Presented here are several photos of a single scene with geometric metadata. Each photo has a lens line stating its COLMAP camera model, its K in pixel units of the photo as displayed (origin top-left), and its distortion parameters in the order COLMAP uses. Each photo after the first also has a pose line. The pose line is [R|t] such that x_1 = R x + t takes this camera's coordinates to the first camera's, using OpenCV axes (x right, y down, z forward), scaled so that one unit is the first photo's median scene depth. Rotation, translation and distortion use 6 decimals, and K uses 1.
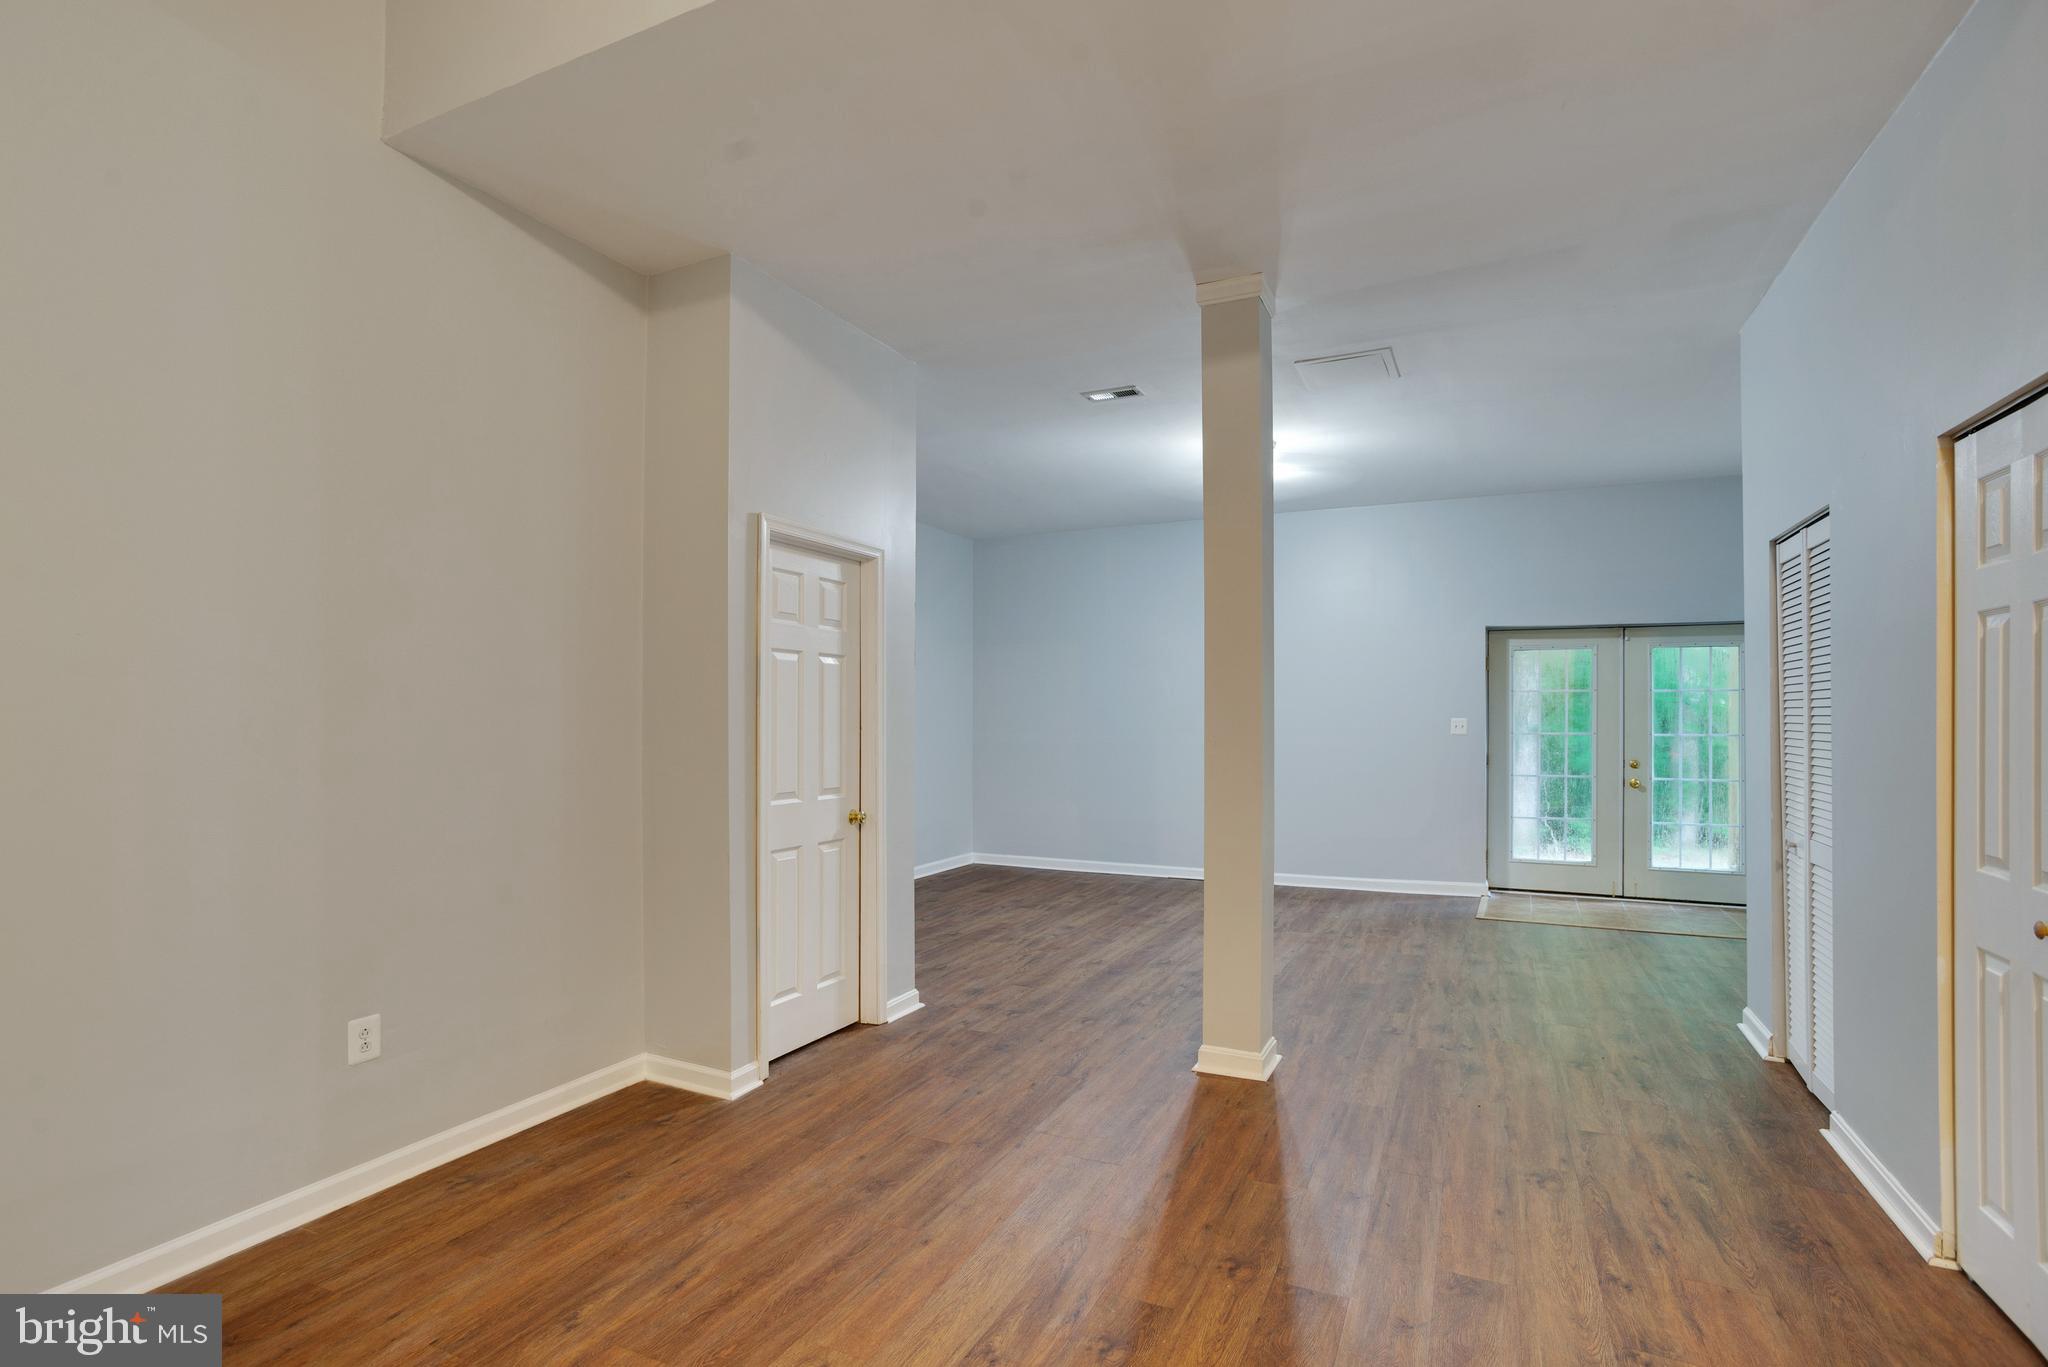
lens RADIAL K [[1003.5, 0, 1024.8], [0, 1003.5, 695.0], [0, 0, 1]] dist [-0.026468, 0.011387]
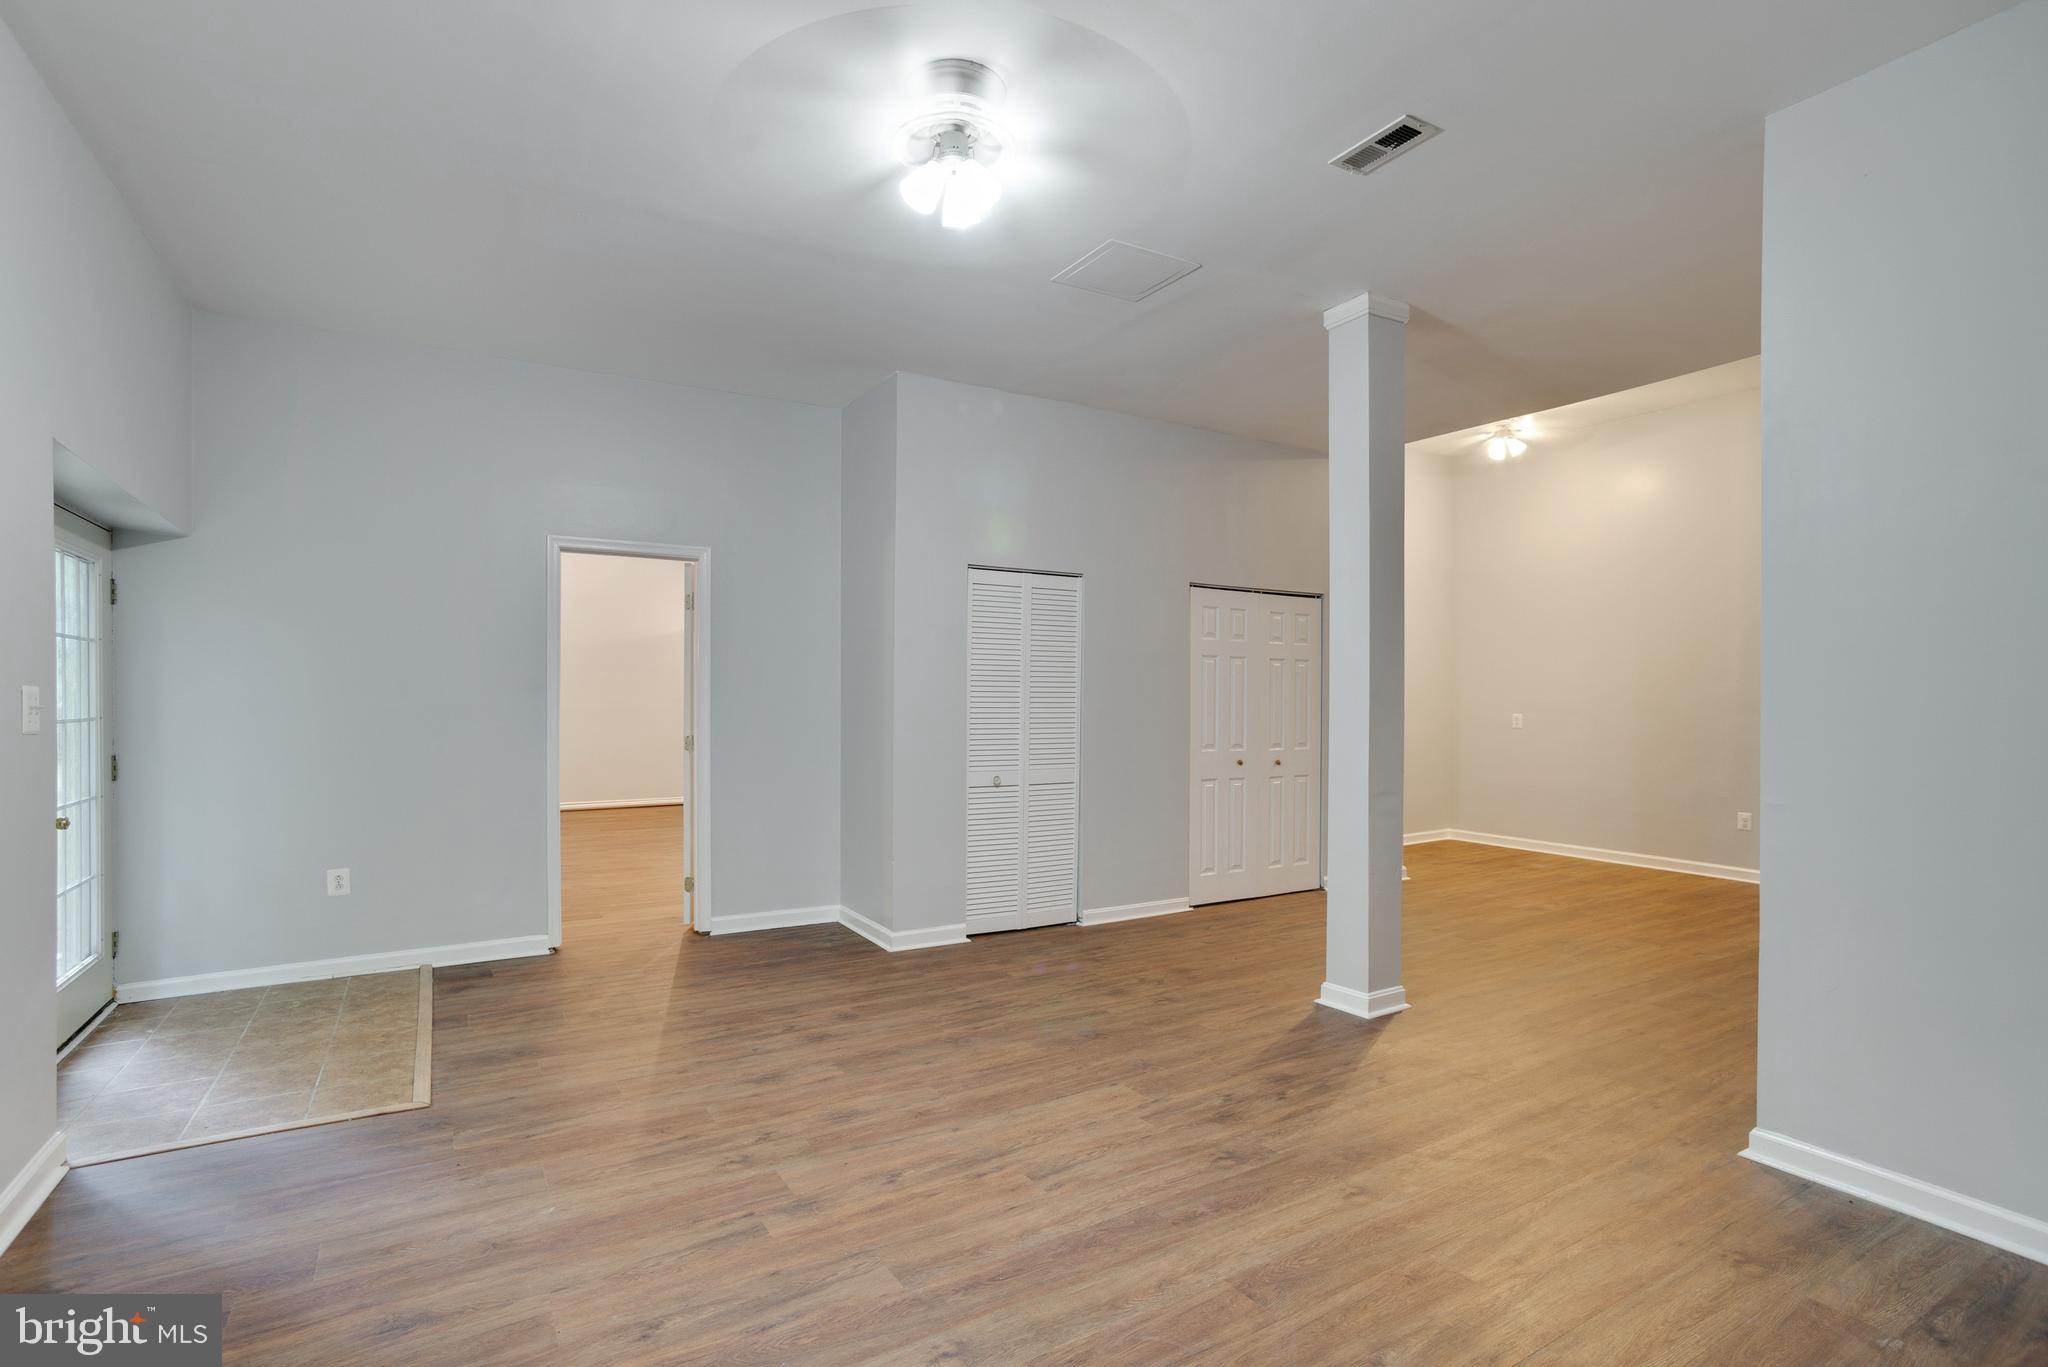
lens RADIAL K [[1003.5, 0, 1027.7], [0, 1003.5, 695.9], [0, 0, 1]] dist [-0.026468, 0.011387]
pose [[-0.838004, -0.008139, 0.545604, -0.068183], [-0.020521, 0.999652, -0.016607, 0.040691], [-0.545278, -0.025113, -0.837879, 1.814389]]
